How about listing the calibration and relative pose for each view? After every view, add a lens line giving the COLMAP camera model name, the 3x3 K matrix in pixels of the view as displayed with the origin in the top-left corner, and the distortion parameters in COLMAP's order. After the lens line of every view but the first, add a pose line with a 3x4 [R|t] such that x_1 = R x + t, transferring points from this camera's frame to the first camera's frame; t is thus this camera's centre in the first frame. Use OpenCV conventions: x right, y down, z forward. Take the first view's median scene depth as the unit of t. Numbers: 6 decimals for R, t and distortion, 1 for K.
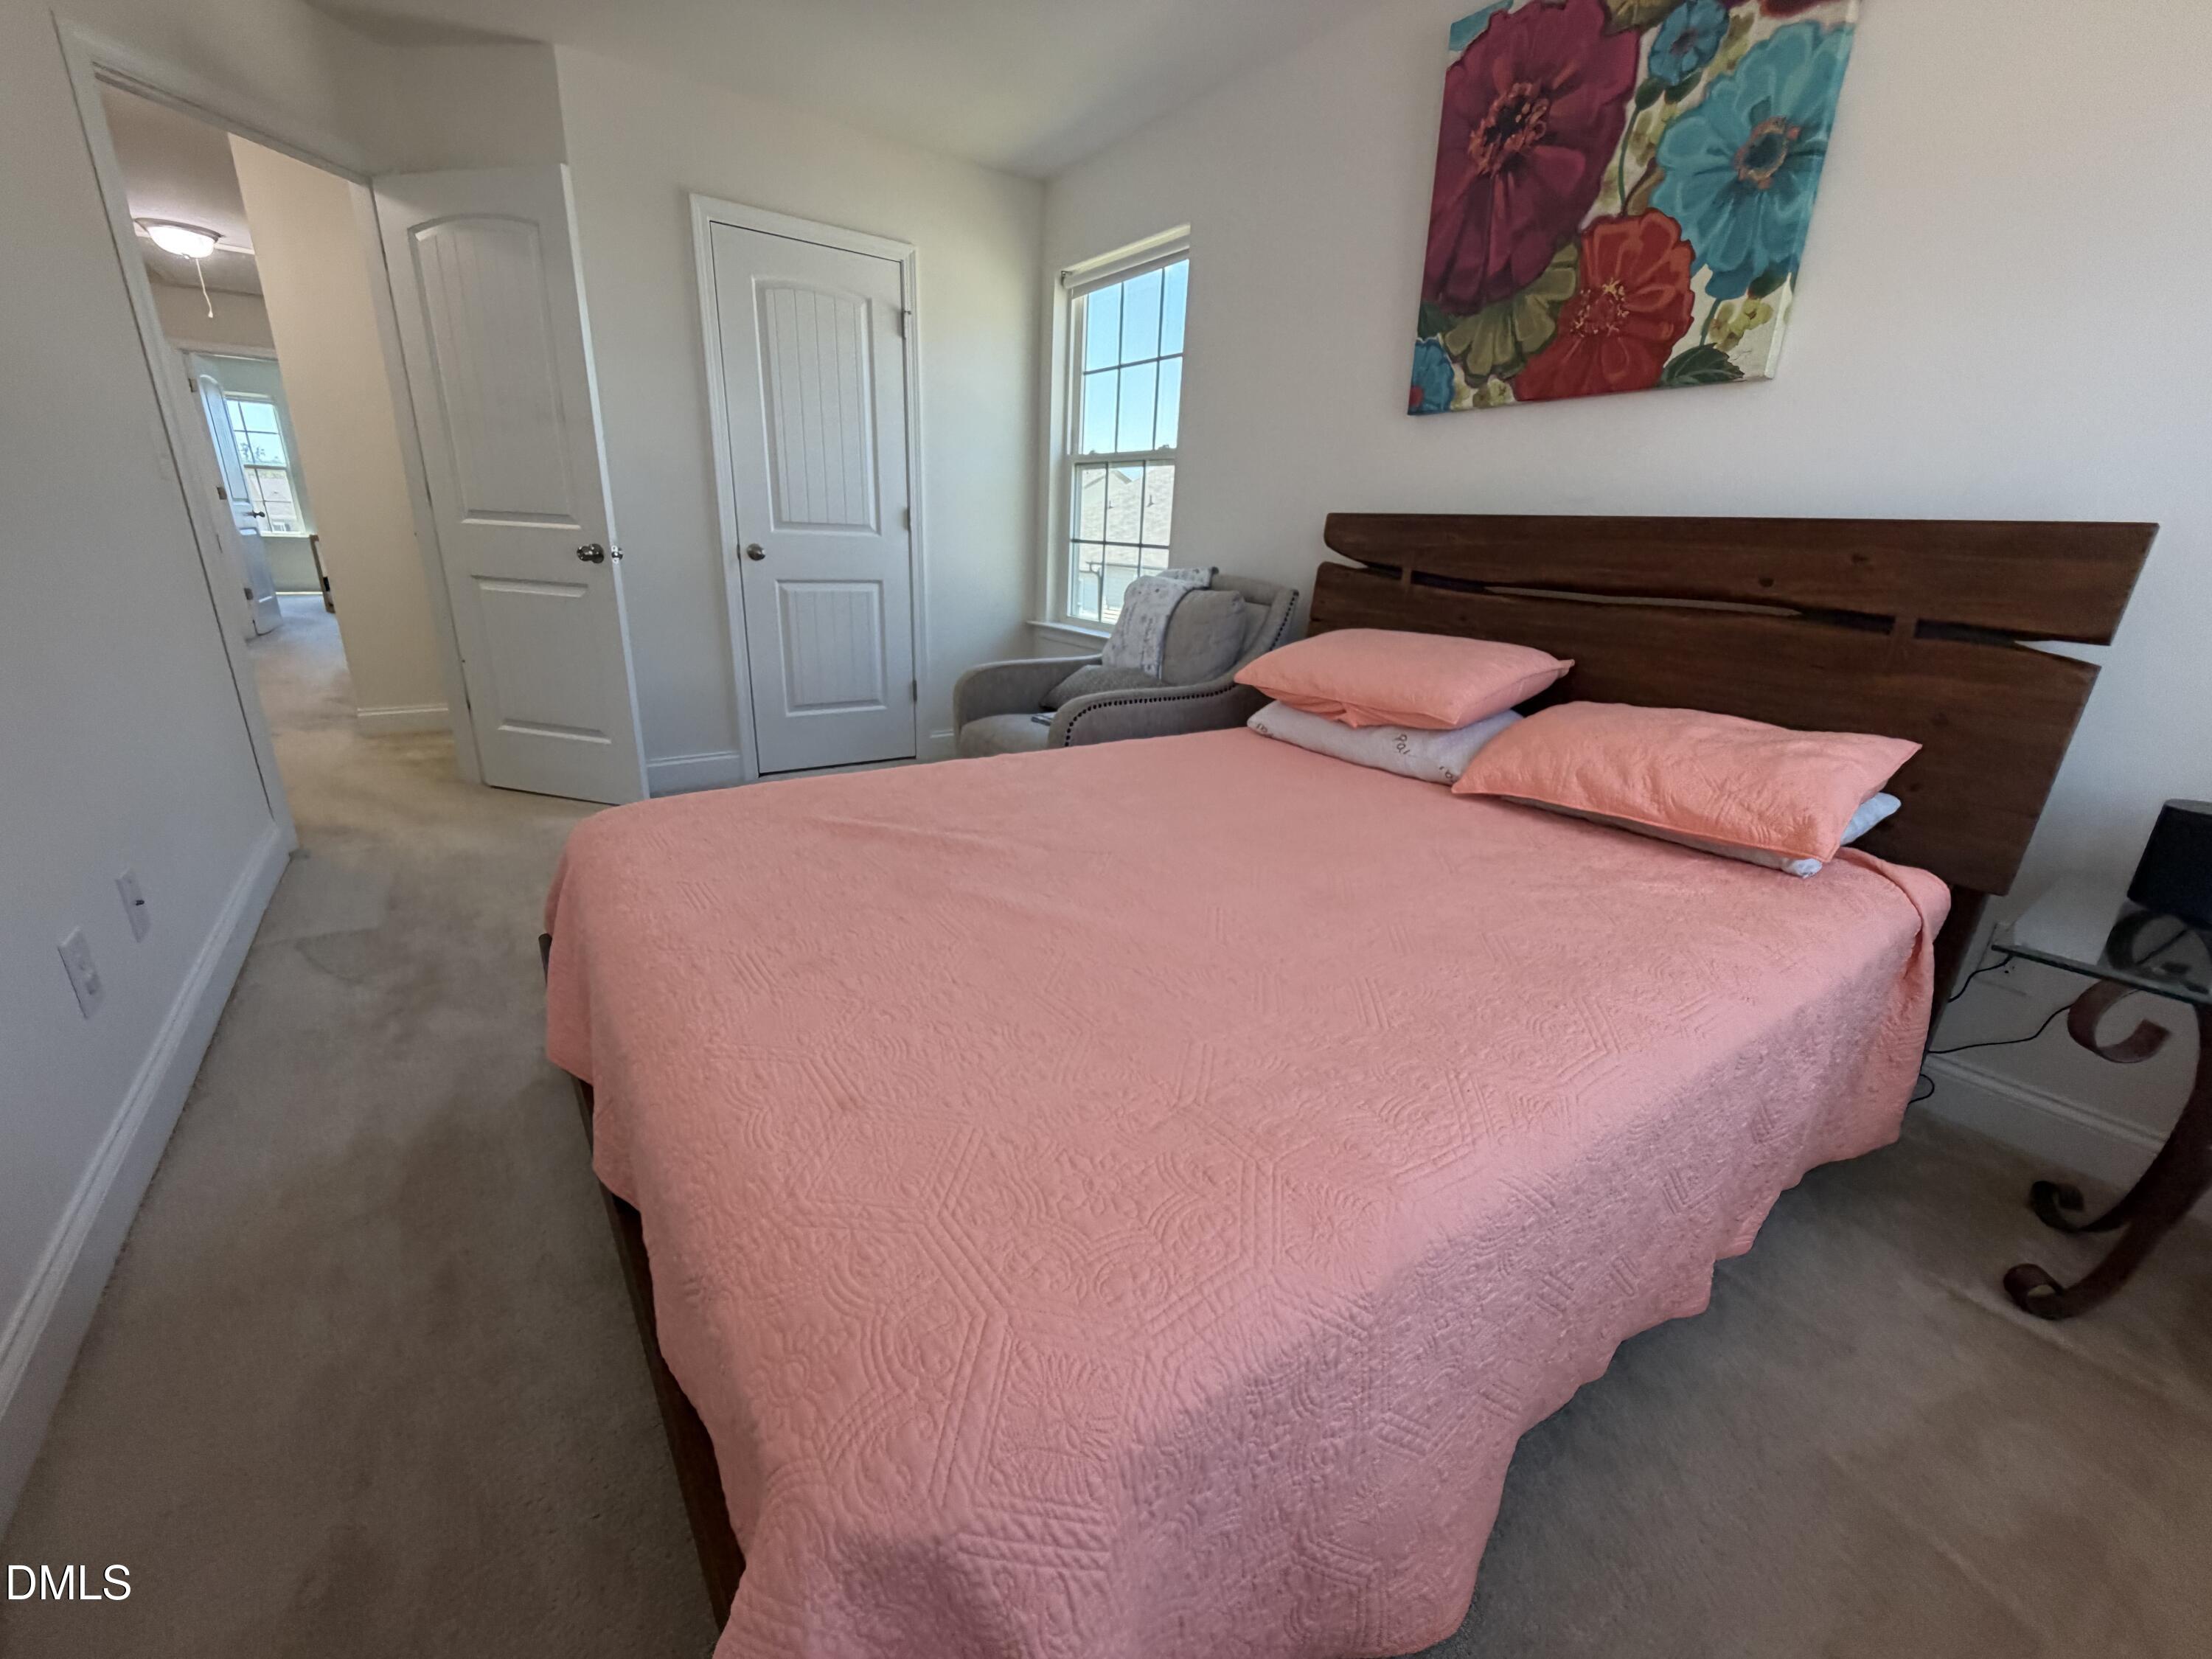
lens RADIAL K [[885.4, 0, 1109.0], [0, 885.4, 831.0], [0, 0, 1]] dist [-0.000999, 0.000387]
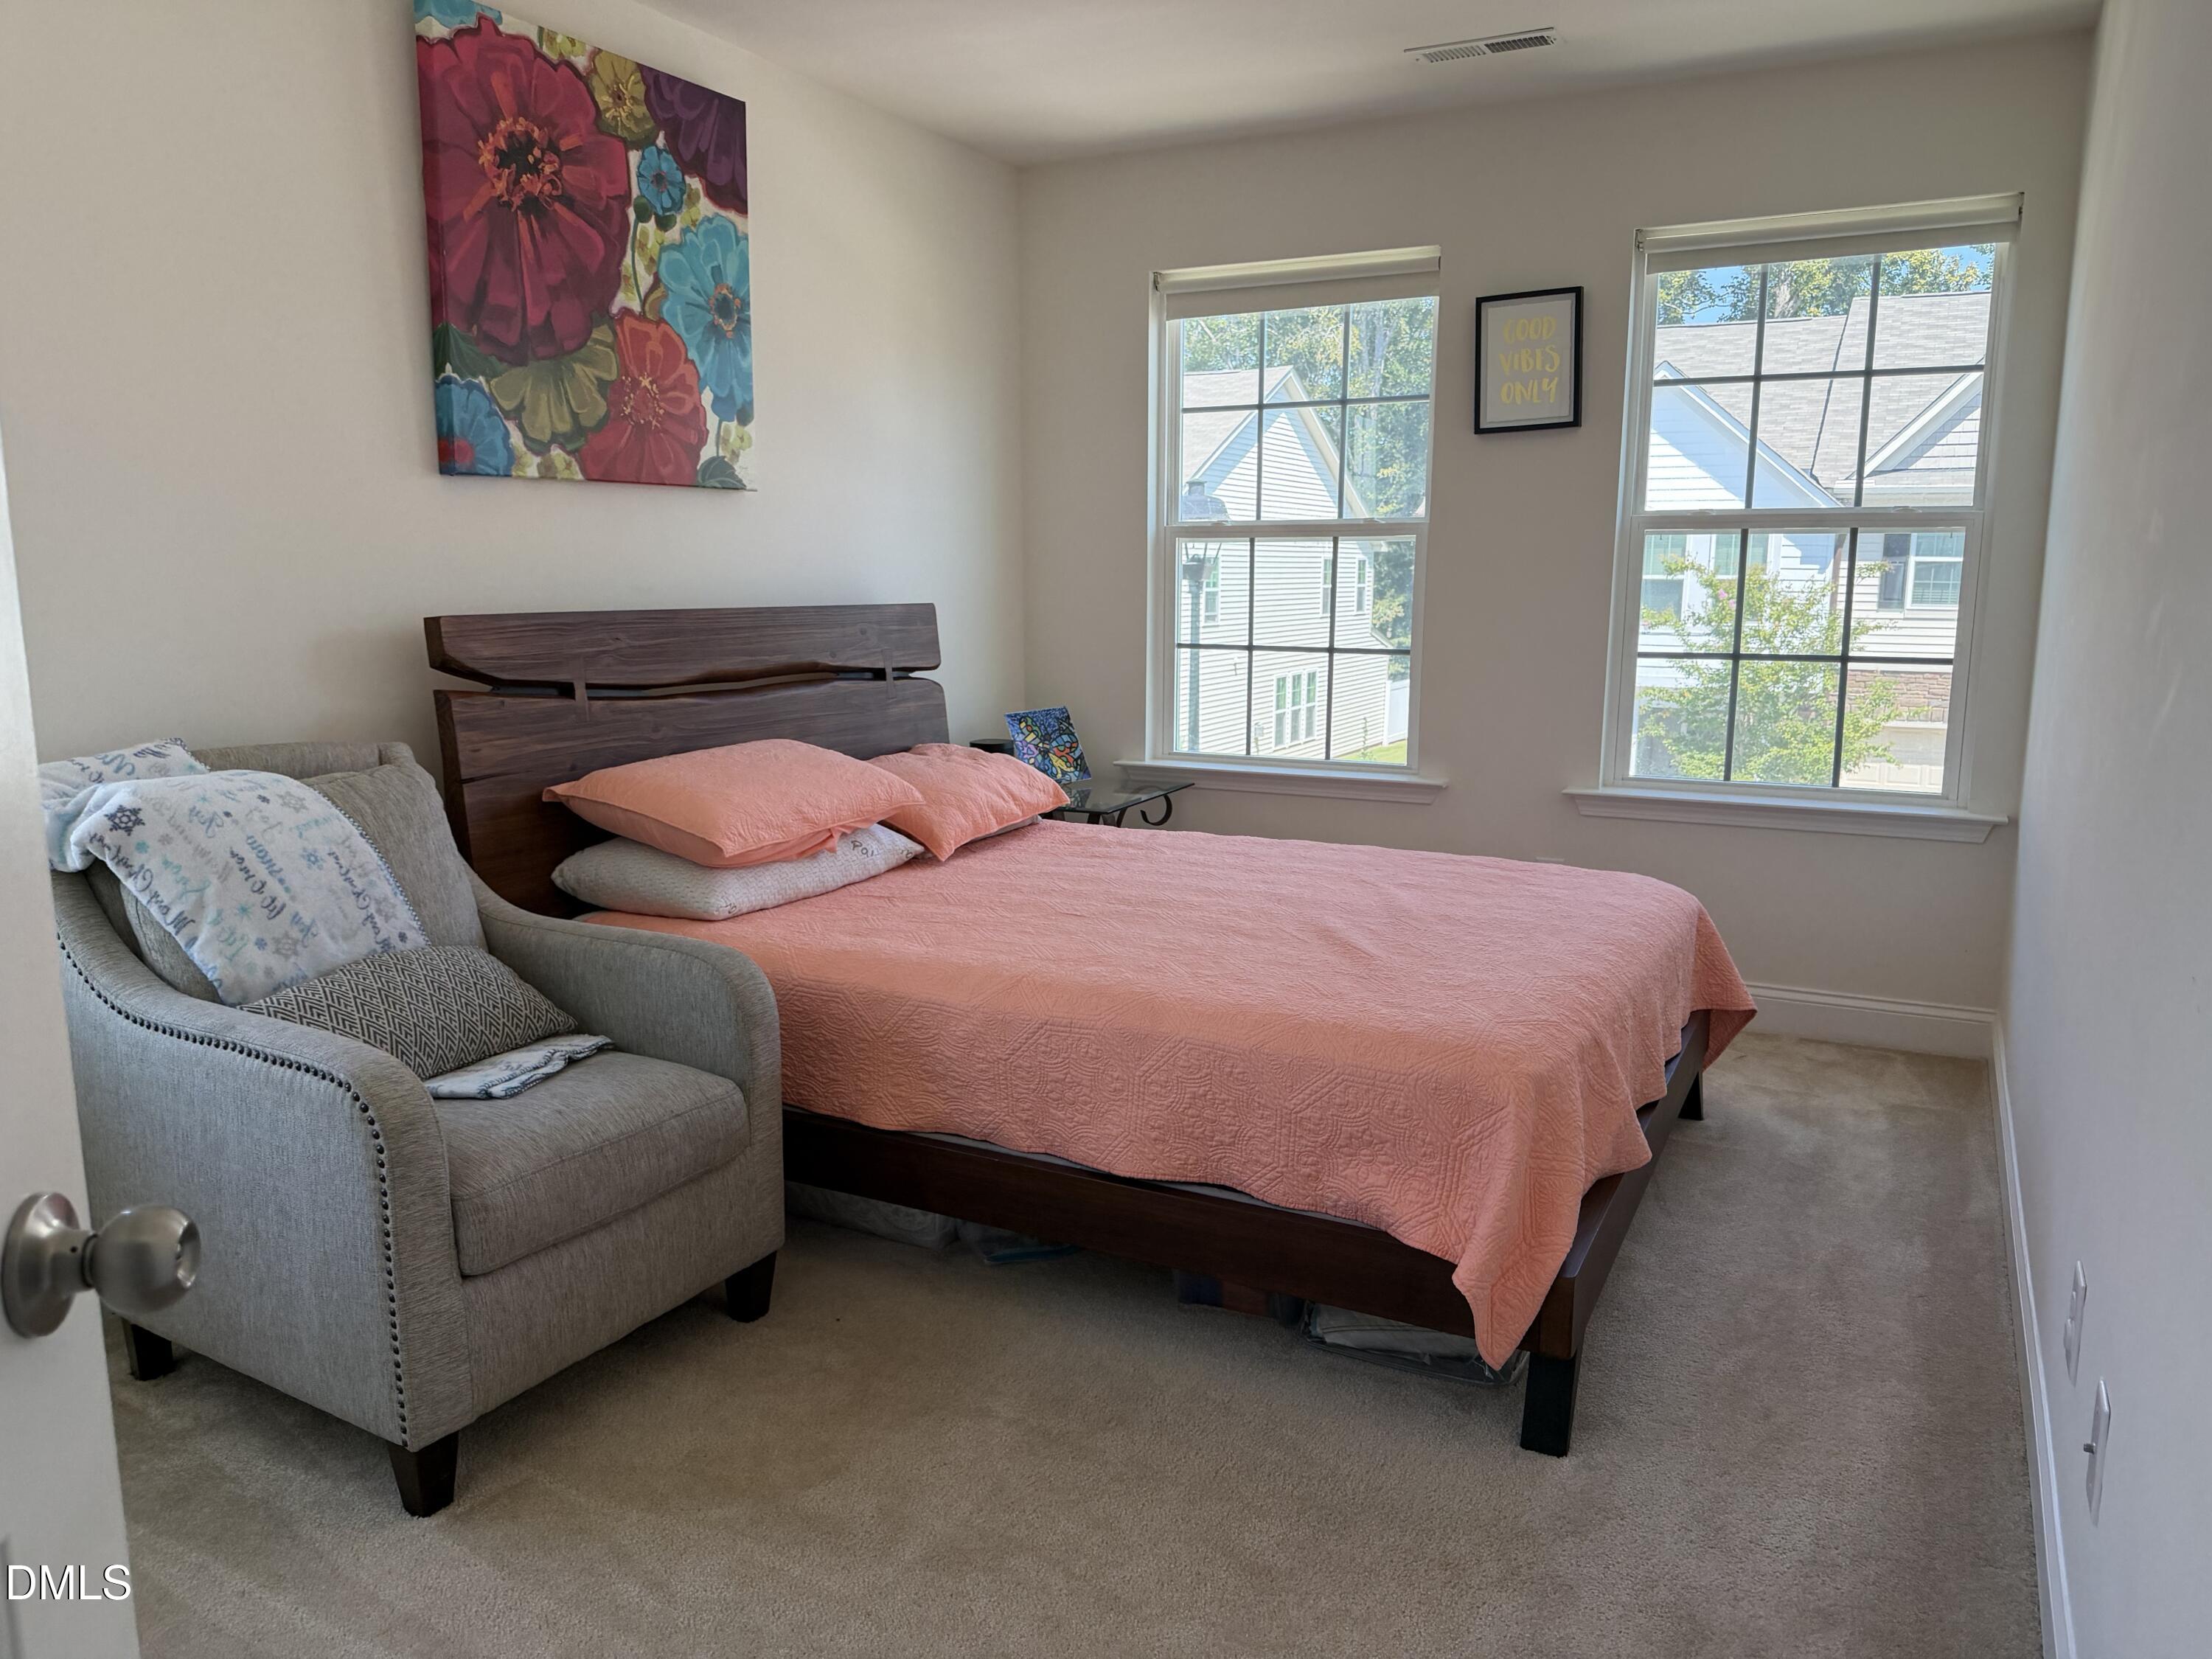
lens RADIAL K [[1569.3, 0, 1115.3], [0, 1569.3, 831.6], [0, 0, 1]] dist [0.044251, -0.049453]
pose [[-0.431583, -0.179147, 0.884106, -1.260431], [0.277563, 0.906161, 0.319111, -0.571840], [-0.858309, 0.383118, -0.341359, 1.325577]]
